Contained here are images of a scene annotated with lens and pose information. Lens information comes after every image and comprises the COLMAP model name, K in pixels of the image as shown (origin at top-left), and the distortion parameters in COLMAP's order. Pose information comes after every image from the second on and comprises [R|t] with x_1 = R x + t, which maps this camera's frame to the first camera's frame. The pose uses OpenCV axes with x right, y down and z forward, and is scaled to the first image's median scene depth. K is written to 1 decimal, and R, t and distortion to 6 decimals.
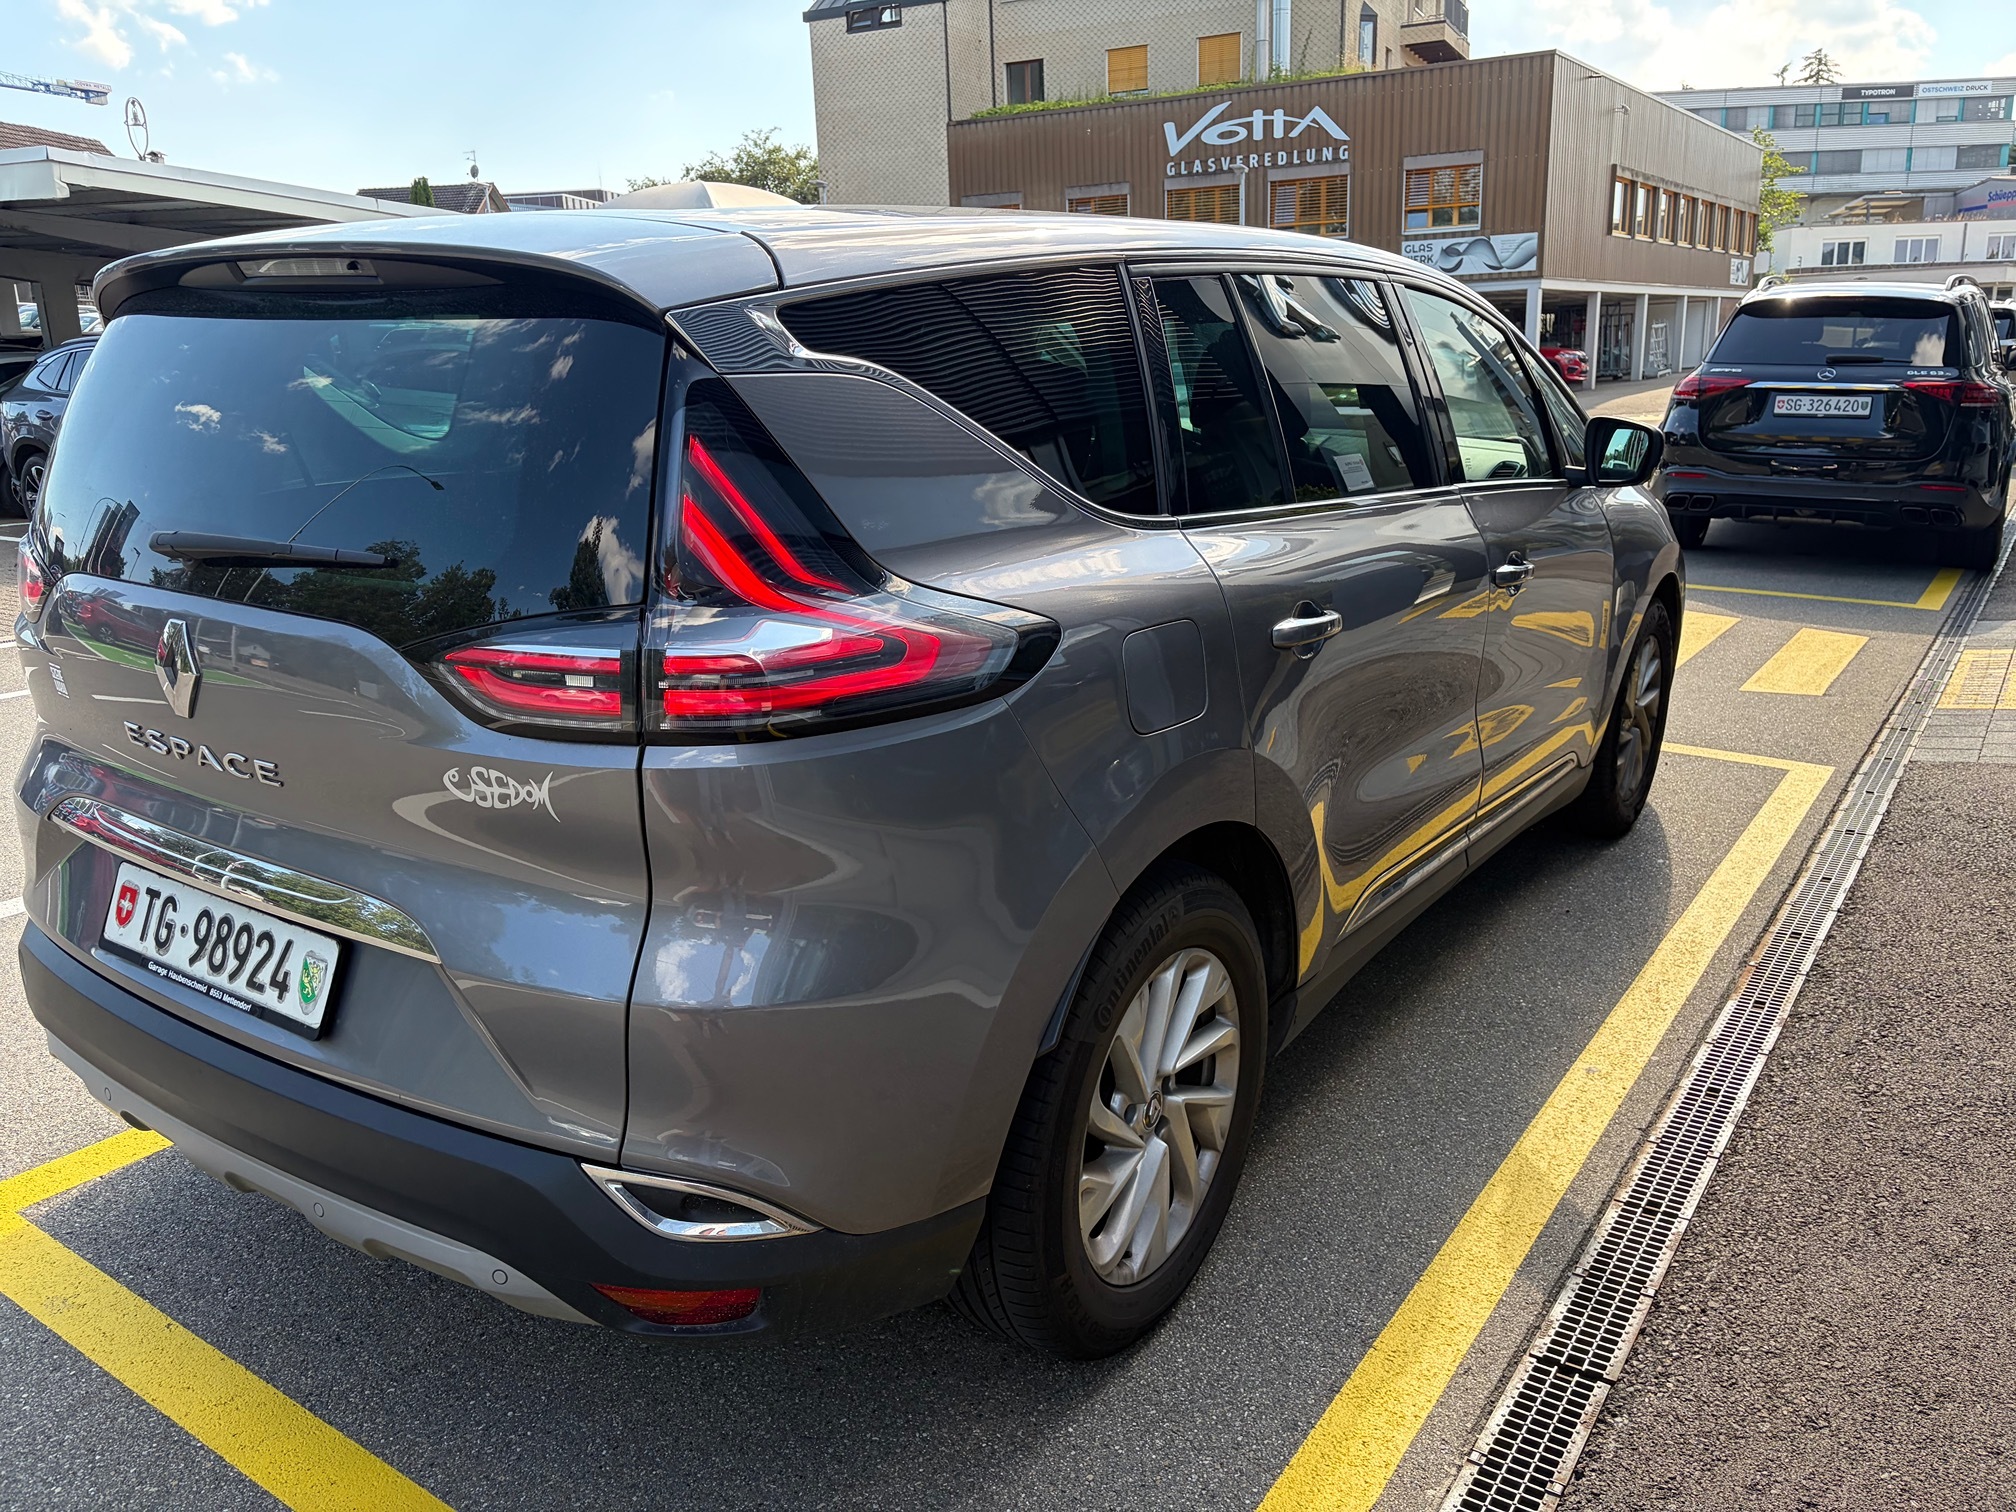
lens RADIAL K [[1513.1, 0, 1004.4], [0, 1513.1, 727.5], [0, 0, 1]] dist [0.080413, -0.090962]
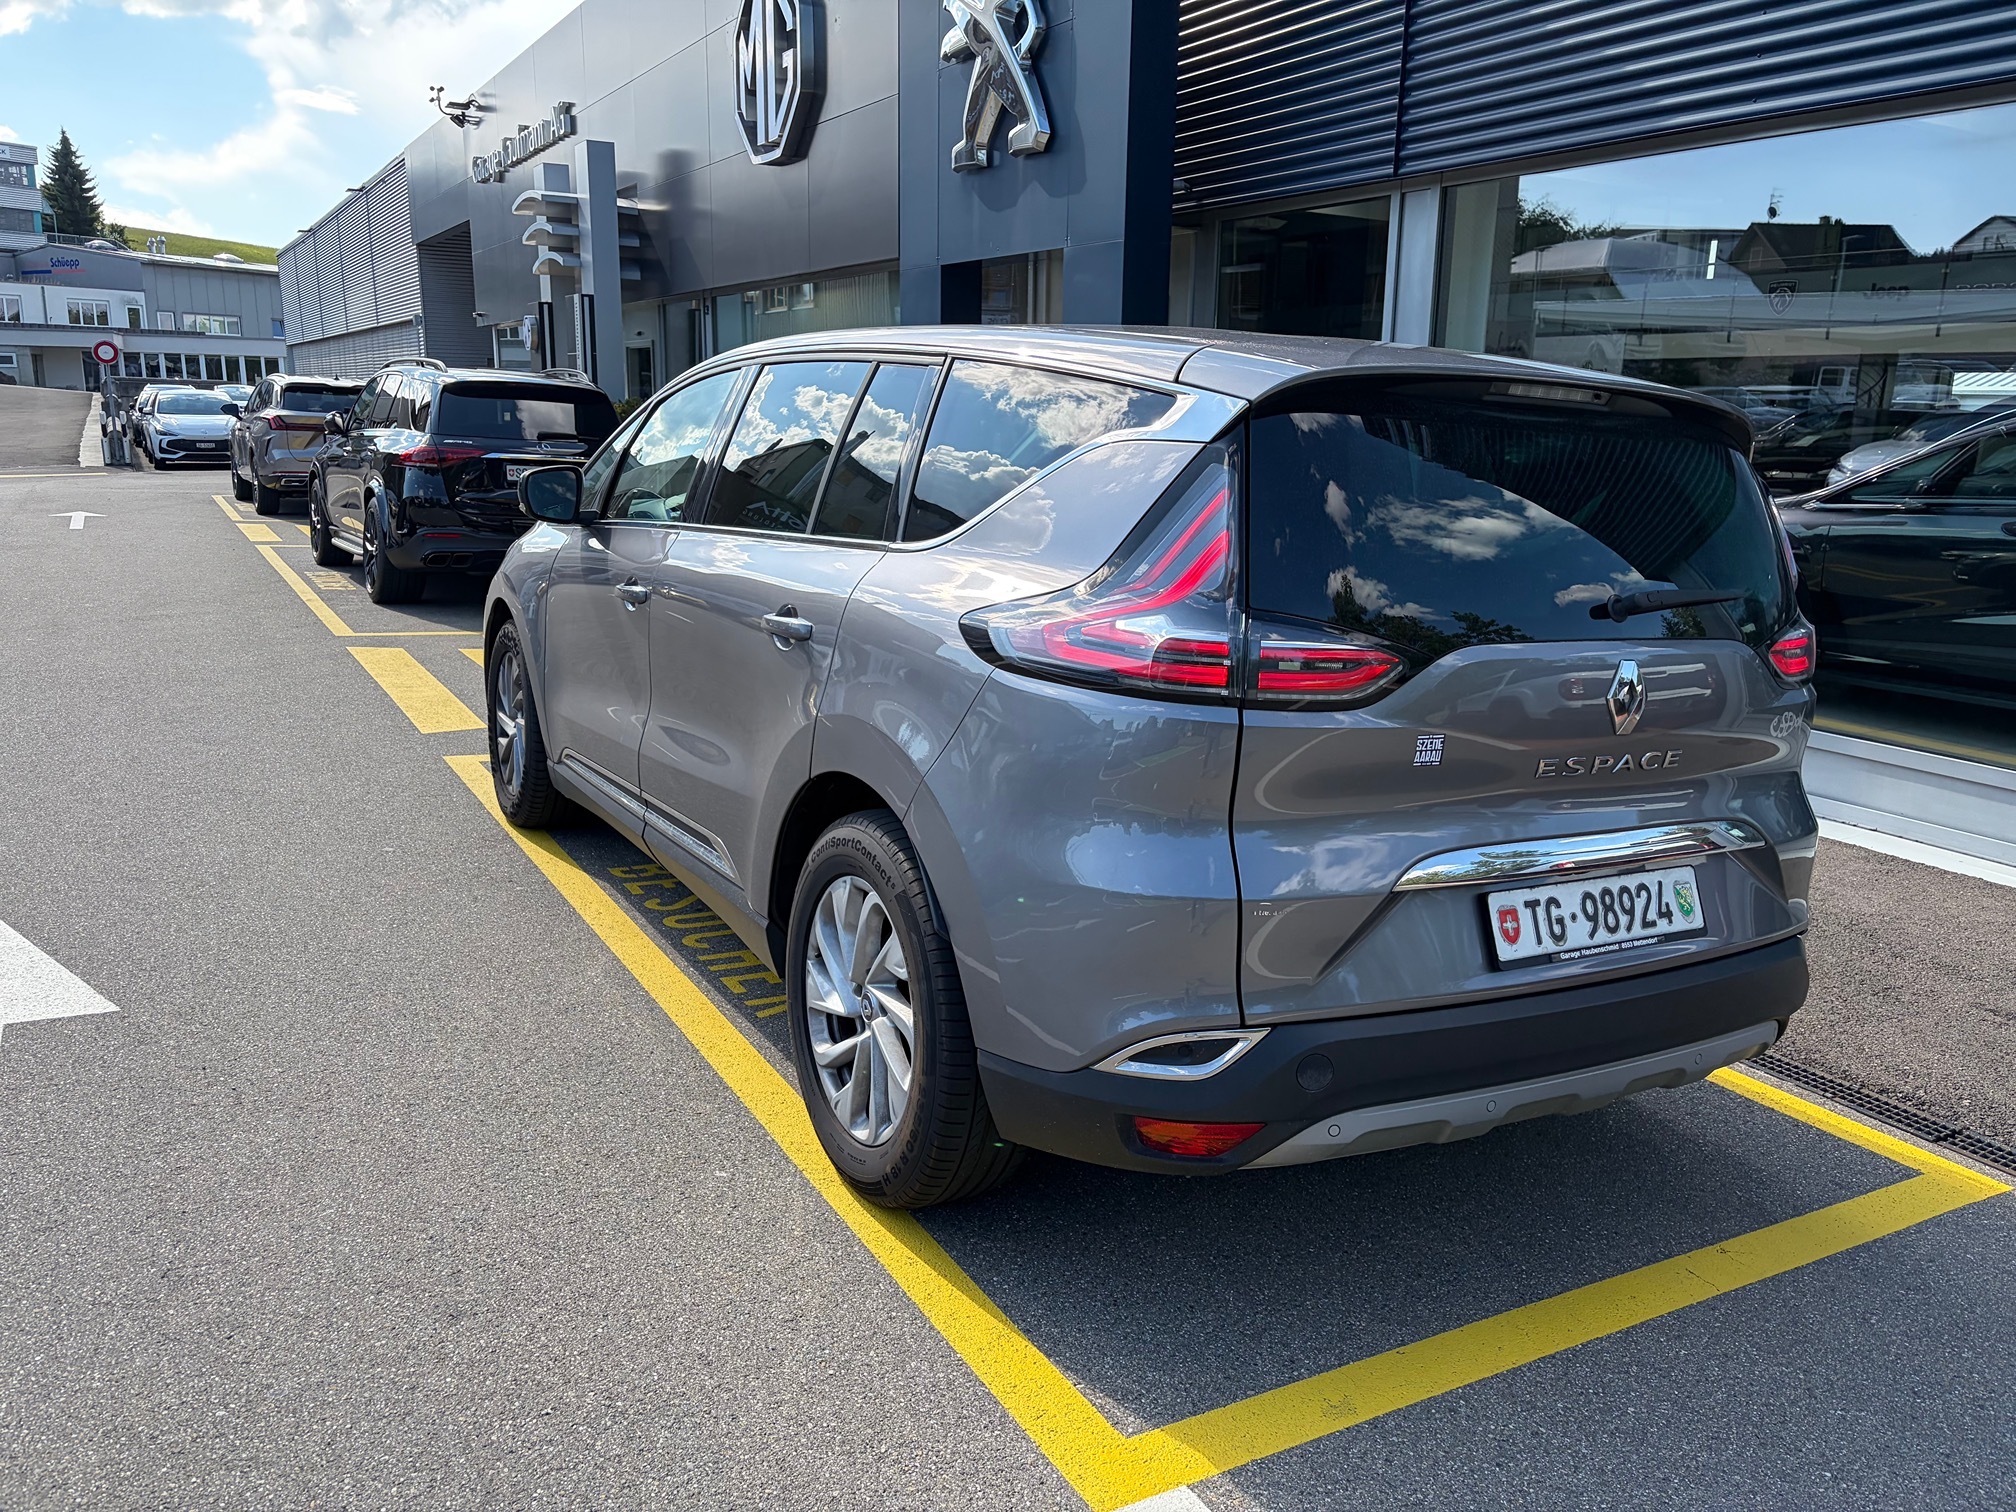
lens RADIAL K [[1534.6, 0, 976.9], [0, 1534.6, 744.6], [0, 0, 1]] dist [0.068031, -0.080669]
pose [[0.429941, -0.154150, 0.889600, -0.117848], [0.179139, 0.980292, 0.083288, -0.012520], [-0.884907, 0.123553, 0.449082, 0.054693]]
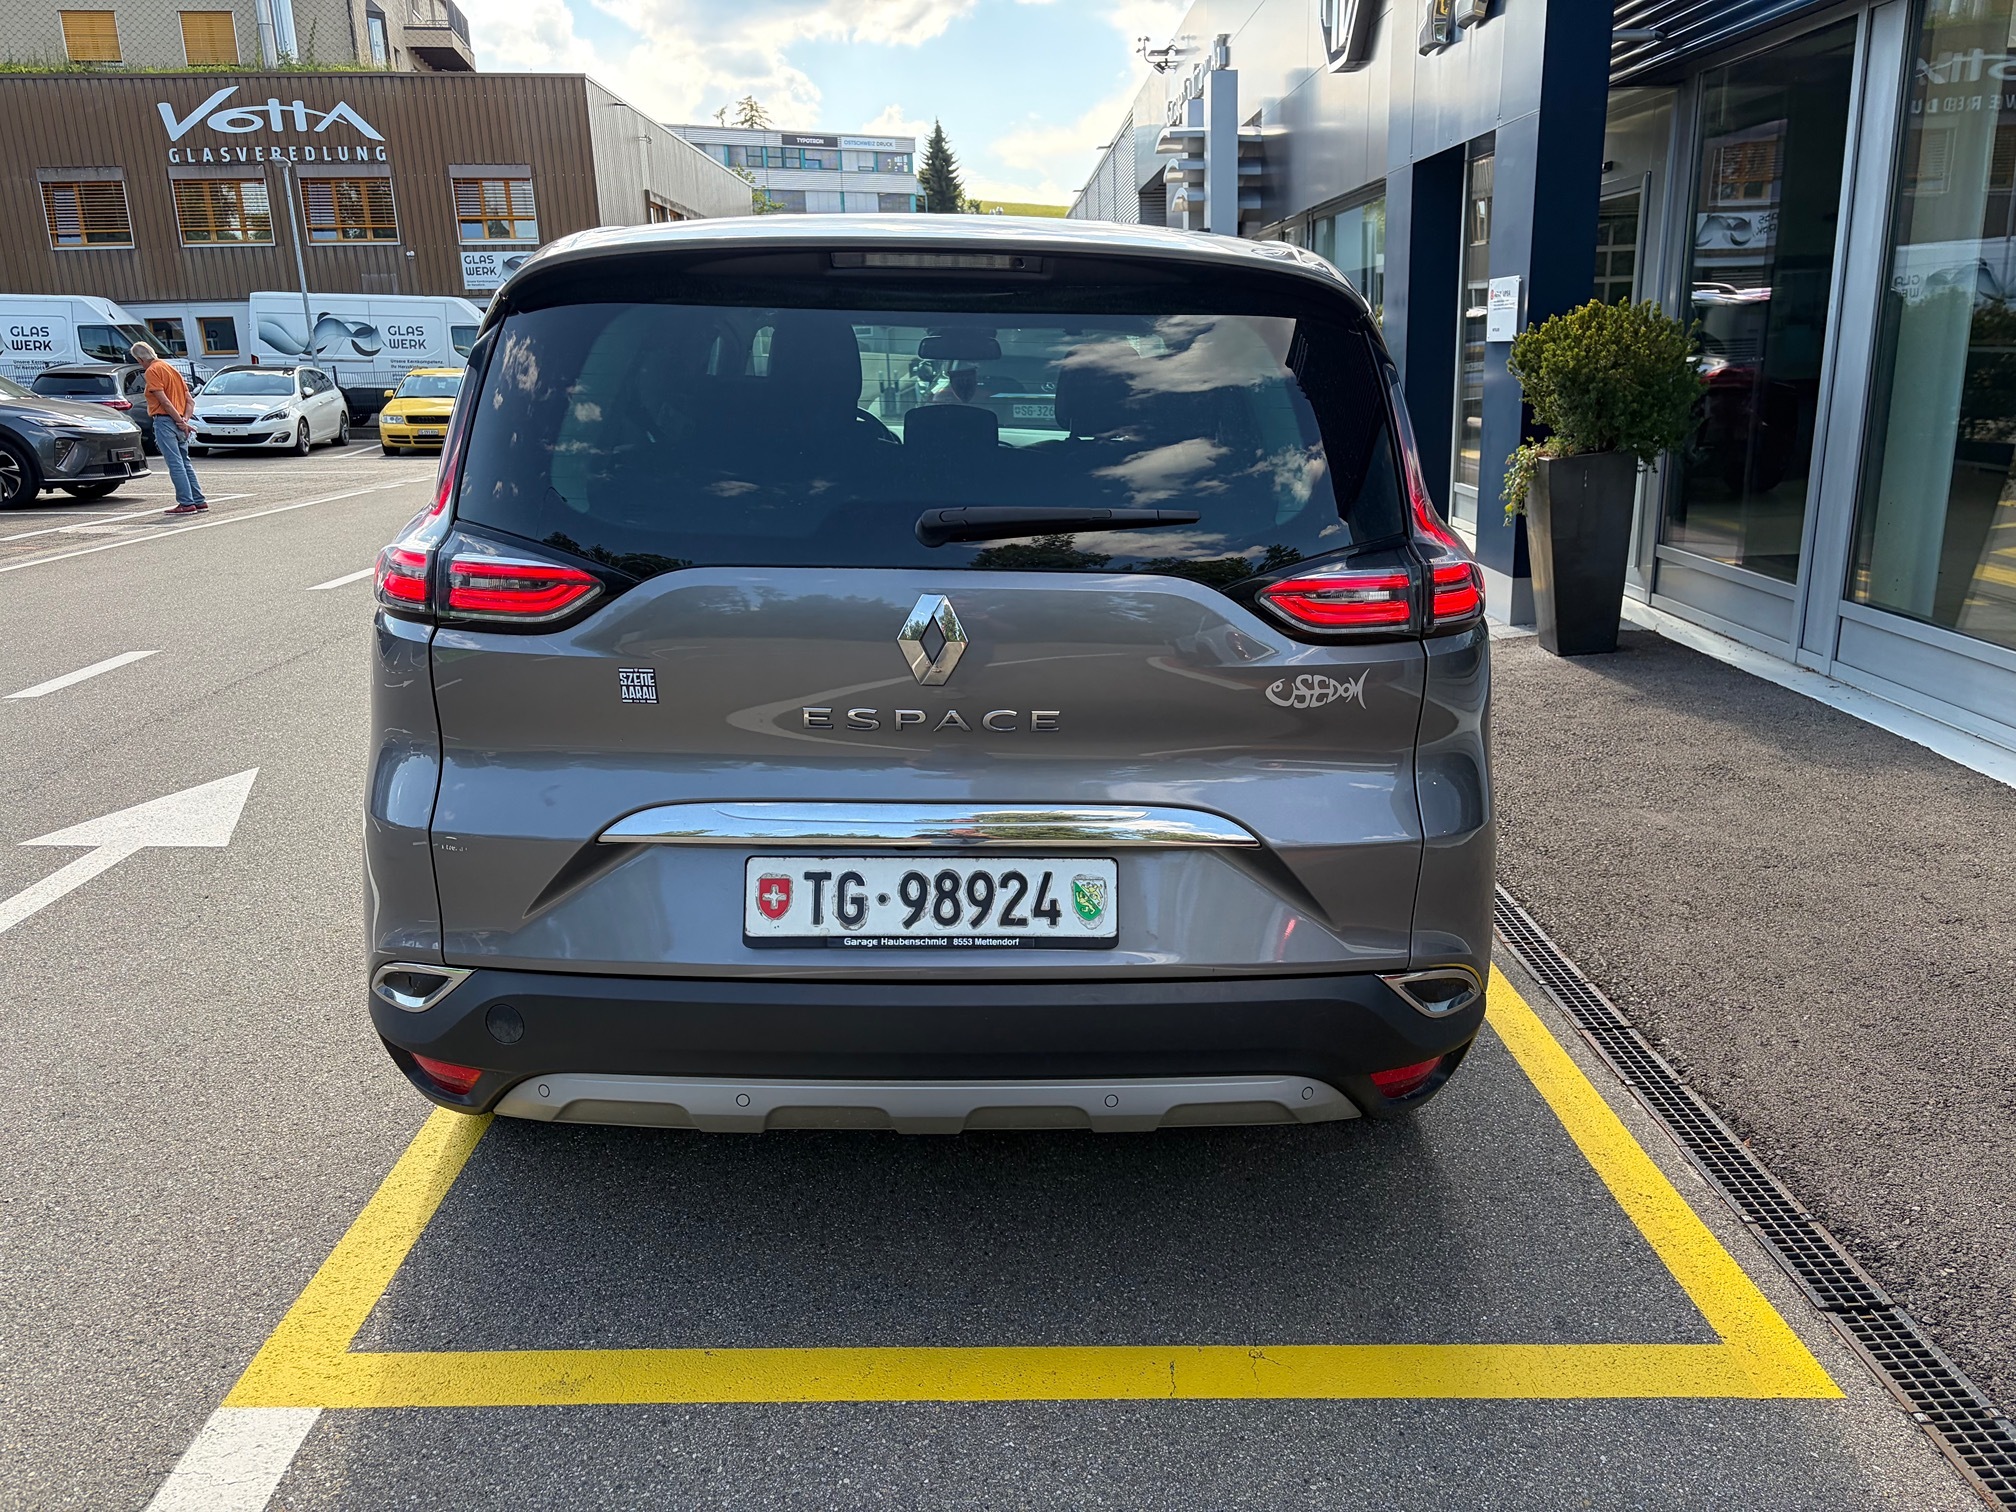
lens RADIAL K [[1524.5, 0, 1008.0], [0, 1524.5, 756.0], [0, 0, 1]] dist [0.073466, -0.093434]
pose [[0.807037, -0.142658, 0.573010, -0.067330], [0.138977, 0.989008, 0.050487, -0.000281], [-0.573914, 0.038890, 0.817992, 0.006556]]
